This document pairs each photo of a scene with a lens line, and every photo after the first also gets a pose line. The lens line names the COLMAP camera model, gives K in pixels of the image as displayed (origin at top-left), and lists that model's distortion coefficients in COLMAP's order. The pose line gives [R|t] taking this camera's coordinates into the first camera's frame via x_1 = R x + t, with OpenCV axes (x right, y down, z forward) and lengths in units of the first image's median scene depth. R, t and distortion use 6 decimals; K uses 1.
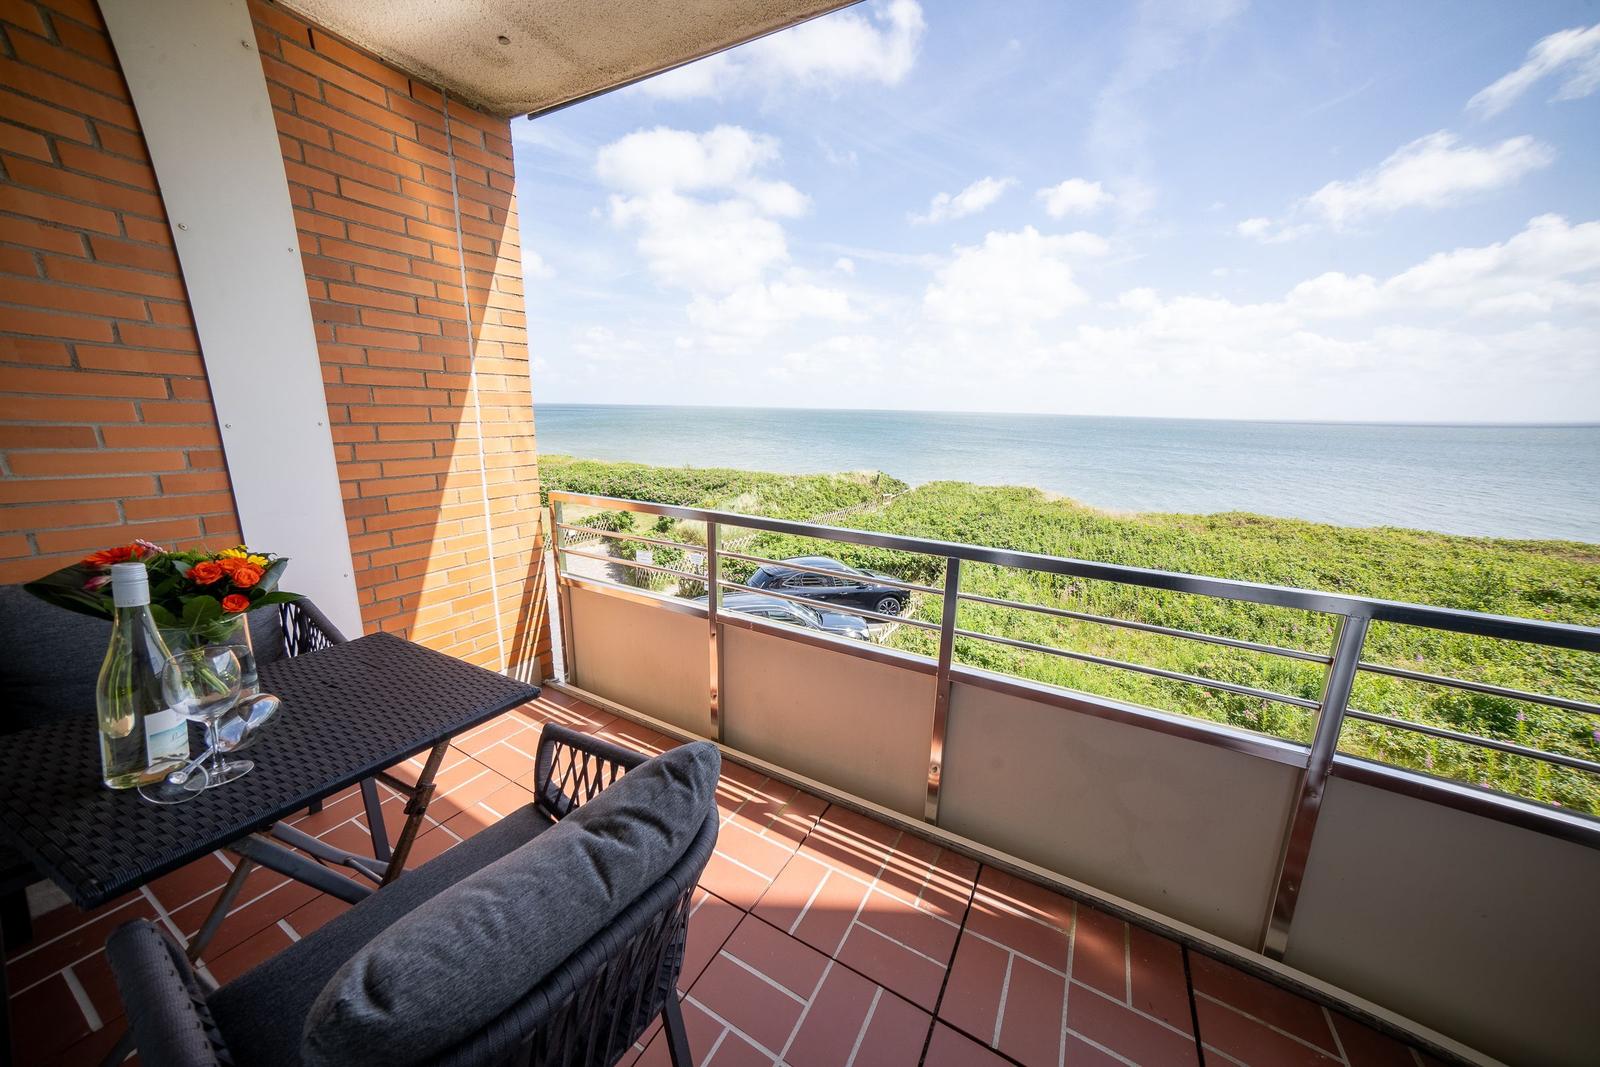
lens RADIAL K [[559.9, 0, 797.8], [0, 559.9, 535.9], [0, 0, 1]] dist [-0.010542, 0.004770]
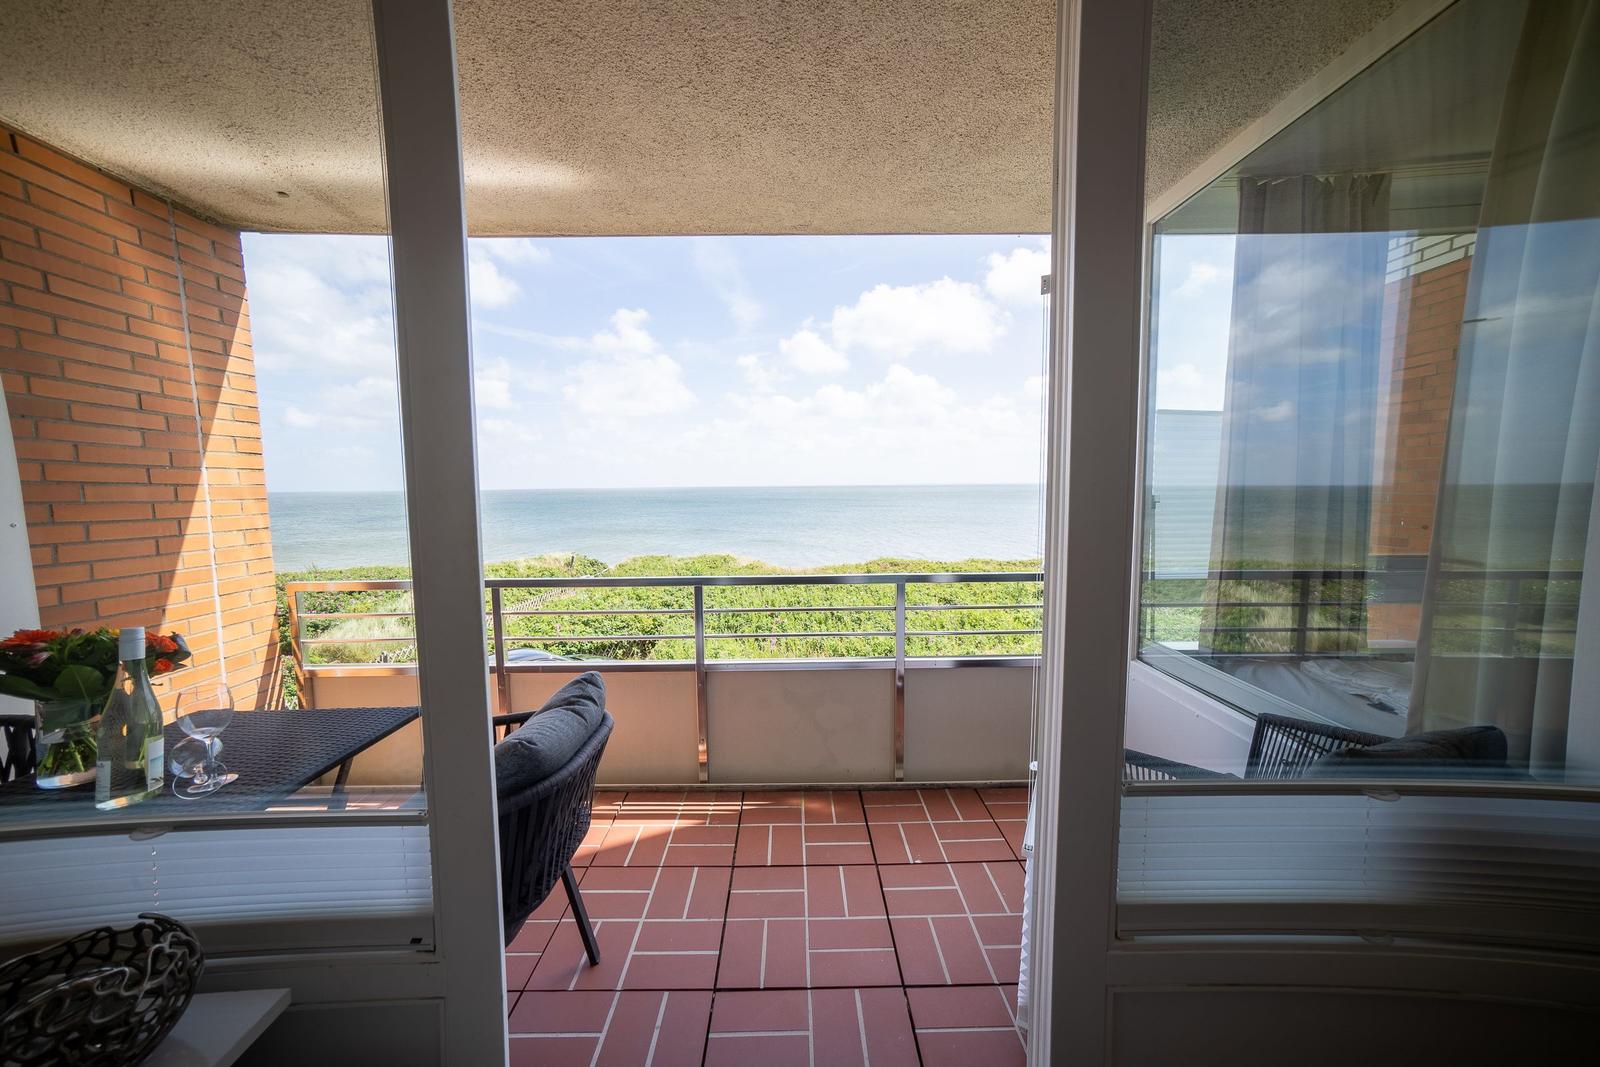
lens RADIAL K [[559.9, 0, 802.8], [0, 559.9, 540.0], [0, 0, 1]] dist [-0.010542, 0.004770]
pose [[0.857832, -0.077782, 0.508010, -0.197201], [0.140785, 0.986234, -0.086729, 0.073036], [-0.494271, 0.145919, 0.856974, -0.368485]]
